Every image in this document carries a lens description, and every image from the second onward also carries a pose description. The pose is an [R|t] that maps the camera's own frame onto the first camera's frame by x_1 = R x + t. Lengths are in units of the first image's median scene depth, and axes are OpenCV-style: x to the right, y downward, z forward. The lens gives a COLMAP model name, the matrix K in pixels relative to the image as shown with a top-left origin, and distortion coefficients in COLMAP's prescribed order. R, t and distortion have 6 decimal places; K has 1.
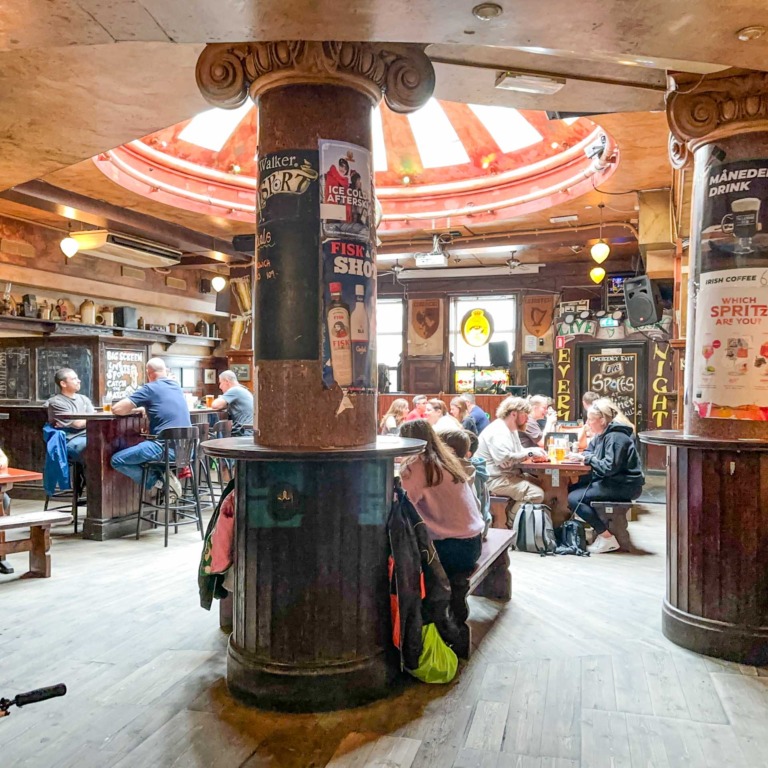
lens RADIAL K [[739.3, 0, 382.8], [0, 739.3, 414.8], [0, 0, 1]] dist [0.157901, -0.305937]
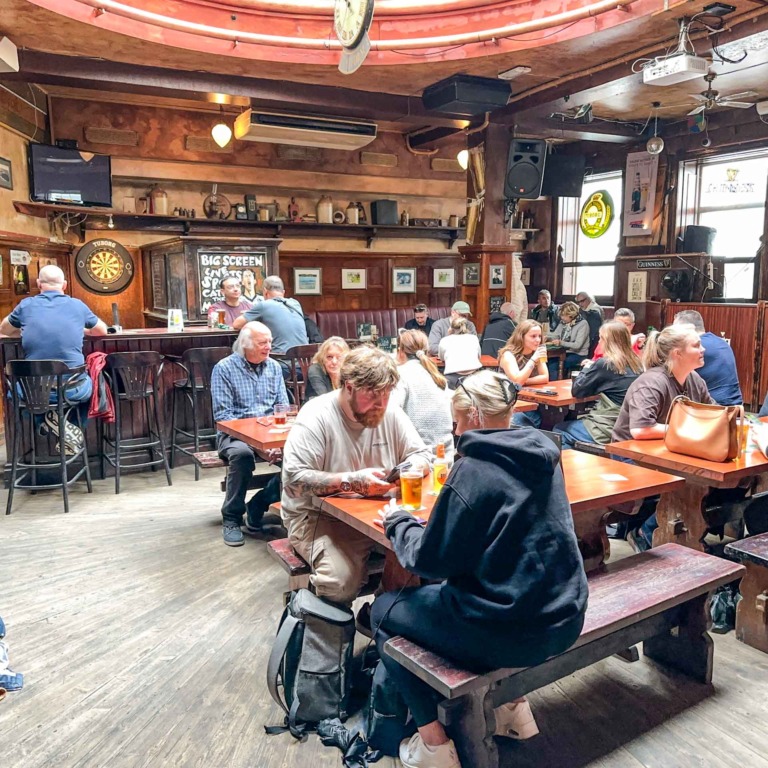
lens RADIAL K [[712.7, 0, 385.4], [0, 712.7, 392.6], [0, 0, 1]] dist [0.163309, -0.300301]
pose [[0.744740, 0.097604, -0.660179, 0.246143], [-0.019065, 0.991955, 0.125148, -0.025258], [0.667083, -0.080617, 0.740609, 0.360427]]
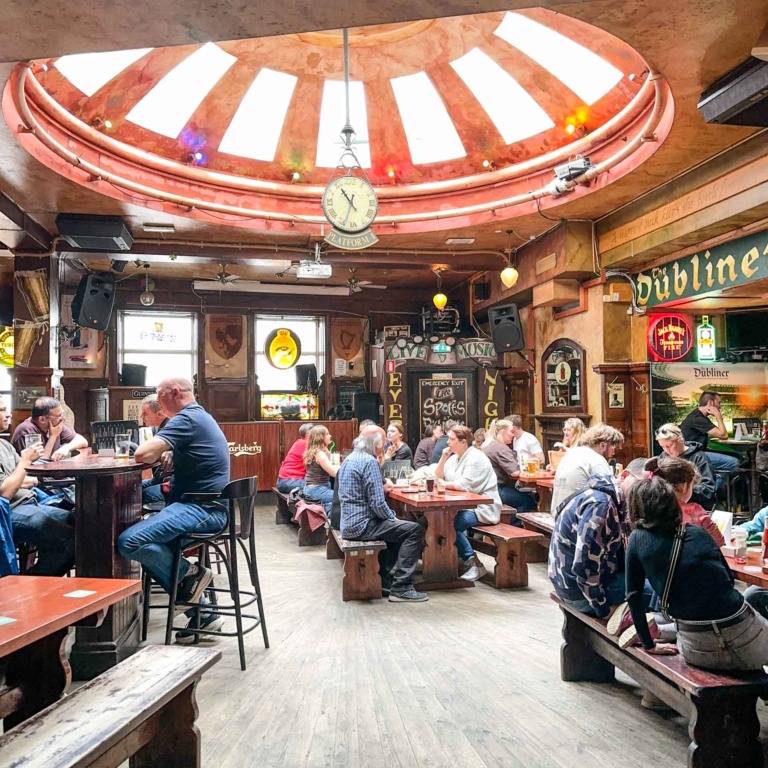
lens RADIAL K [[712.7, 0, 385.4], [0, 712.7, 392.6], [0, 0, 1]] dist [0.163309, -0.300301]
pose [[0.857854, 0.000181, 0.513894, -0.254513], [0.033167, 0.997896, -0.055717, -0.010223], [-0.512822, 0.064841, 0.856043, 0.199682]]
